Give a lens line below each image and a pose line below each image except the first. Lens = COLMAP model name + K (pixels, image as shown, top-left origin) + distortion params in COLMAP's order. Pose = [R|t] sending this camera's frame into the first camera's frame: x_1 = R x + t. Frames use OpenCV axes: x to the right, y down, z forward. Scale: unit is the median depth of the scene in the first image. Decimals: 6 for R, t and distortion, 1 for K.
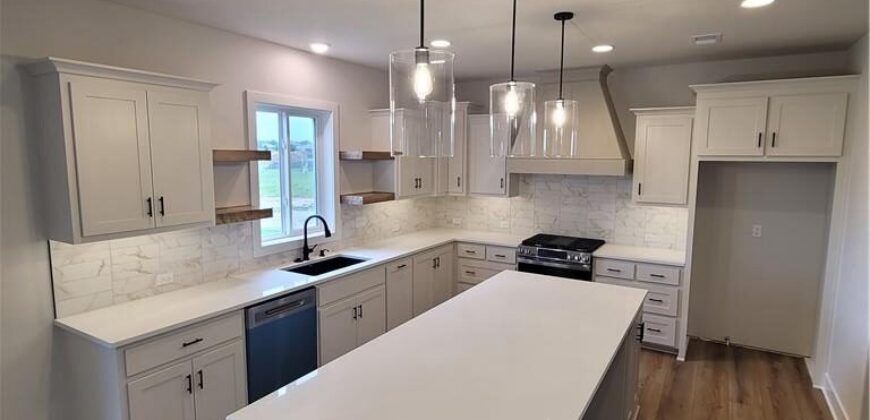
lens RADIAL K [[467.5, 0, 435.0], [0, 467.5, 210.0], [0, 0, 1]] dist [0.000945, 0.000479]
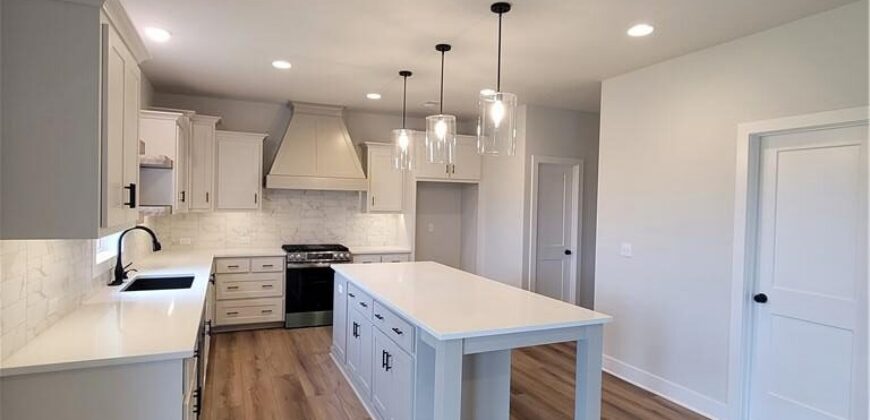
lens RADIAL K [[467.5, 0, 435.0], [0, 467.5, 210.0], [0, 0, 1]] dist [0.000945, 0.000479]
pose [[0.578222, -0.007943, 0.815841, -0.500486], [0.077100, 0.996010, -0.044947, 0.048723], [-0.812228, 0.088891, 0.576527, 0.067472]]
